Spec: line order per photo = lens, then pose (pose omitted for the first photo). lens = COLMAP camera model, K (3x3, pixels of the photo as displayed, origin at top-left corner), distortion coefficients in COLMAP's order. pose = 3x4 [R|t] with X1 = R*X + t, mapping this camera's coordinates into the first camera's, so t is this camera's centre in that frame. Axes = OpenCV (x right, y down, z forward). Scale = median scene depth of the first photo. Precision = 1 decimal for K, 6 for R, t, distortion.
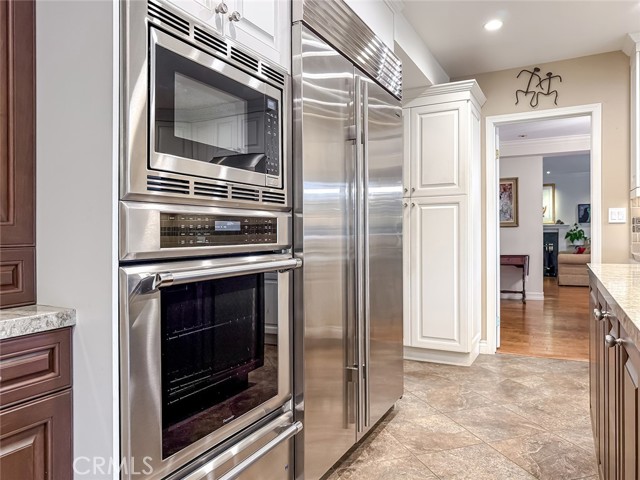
lens RADIAL K [[459.9, 0, 318.7], [0, 459.9, 236.3], [0, 0, 1]] dist [-0.022833, 0.017076]
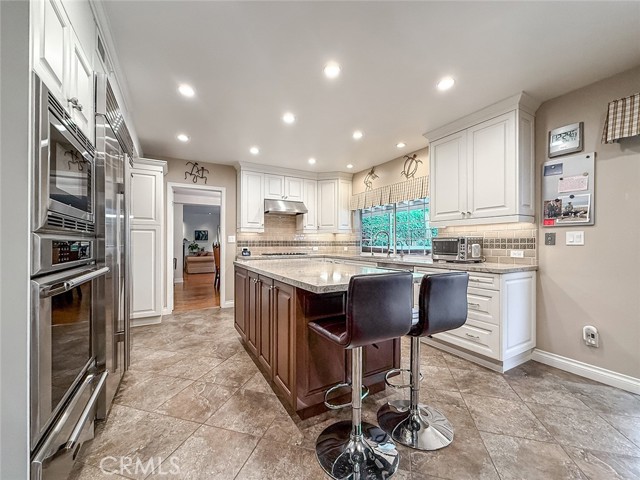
lens RADIAL K [[258.2, 0, 318.6], [0, 258.2, 247.5], [0, 0, 1]] dist [-0.001100, -0.001009]
pose [[0.540754, -0.001211, 0.841180, -0.182981], [-0.002340, 0.999993, 0.002944, -0.010680], [-0.841178, -0.003560, 0.540747, -0.044743]]
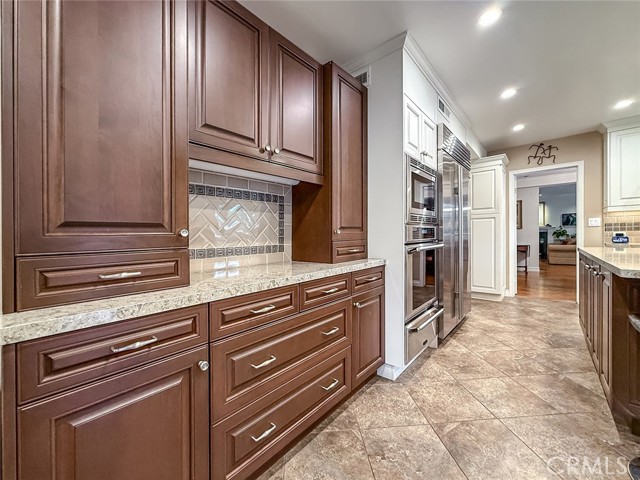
lens RADIAL K [[258.2, 0, 317.2], [0, 258.2, 239.5], [0, 0, 1]] dist [-0.001100, -0.001009]
pose [[0.972258, -0.006302, -0.233826, -0.177494], [0.009514, 0.999875, 0.012613, -0.000633], [0.233718, -0.014488, 0.972197, -0.250903]]
